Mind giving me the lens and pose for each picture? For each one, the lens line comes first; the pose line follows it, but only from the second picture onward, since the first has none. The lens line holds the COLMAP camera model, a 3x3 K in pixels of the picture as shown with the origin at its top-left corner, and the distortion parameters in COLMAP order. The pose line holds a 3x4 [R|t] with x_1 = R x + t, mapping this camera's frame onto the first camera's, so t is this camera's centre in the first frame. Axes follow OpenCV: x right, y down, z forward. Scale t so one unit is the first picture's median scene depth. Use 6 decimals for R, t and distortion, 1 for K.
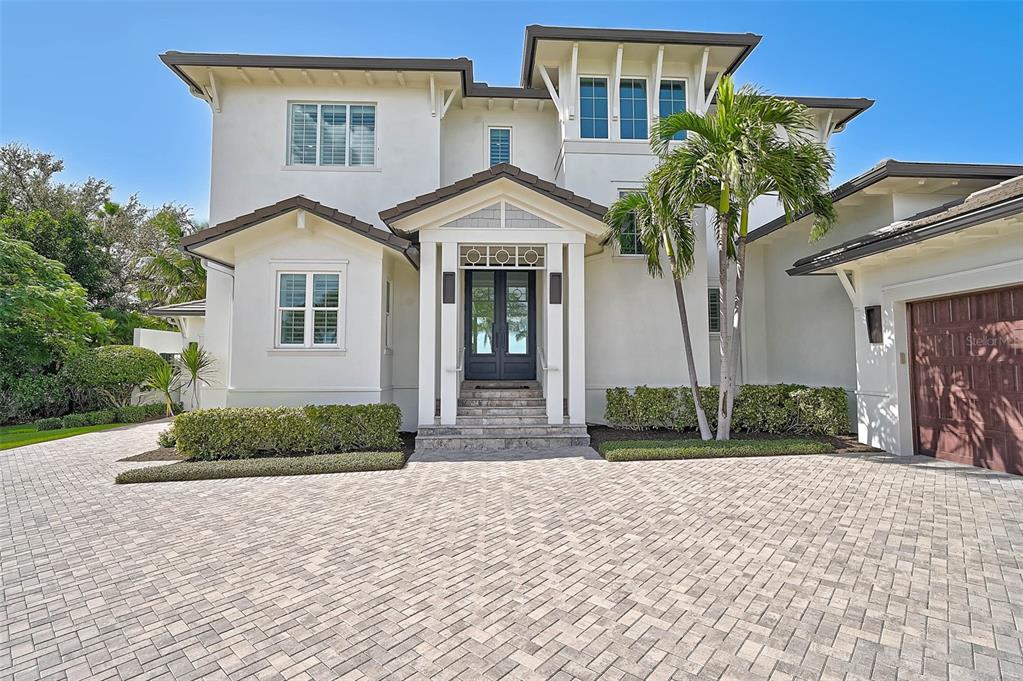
lens RADIAL K [[477.6, 0, 513.5], [0, 477.6, 336.0], [0, 0, 1]] dist [-0.010733, -0.000142]
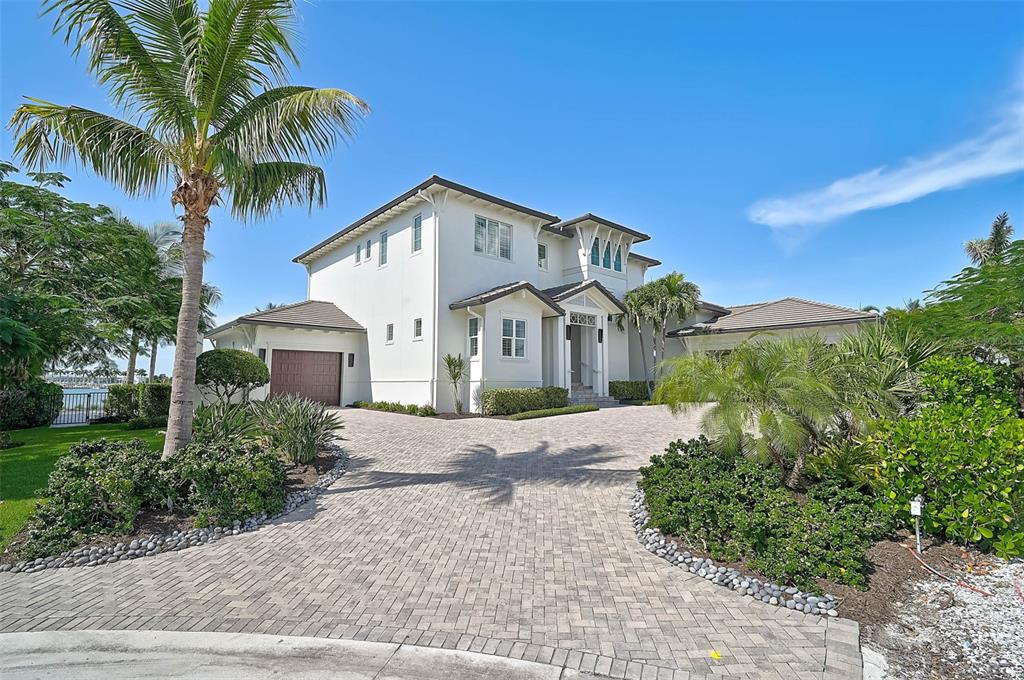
lens RADIAL K [[478.0, 0, 514.0], [0, 478.0, 335.5], [0, 0, 1]] dist [-0.010733, -0.000142]
pose [[0.753754, 0.059757, 0.654434, -1.692281], [-0.049391, 0.998192, -0.034260, -0.001698], [-0.655298, -0.006499, 0.755342, -0.454378]]
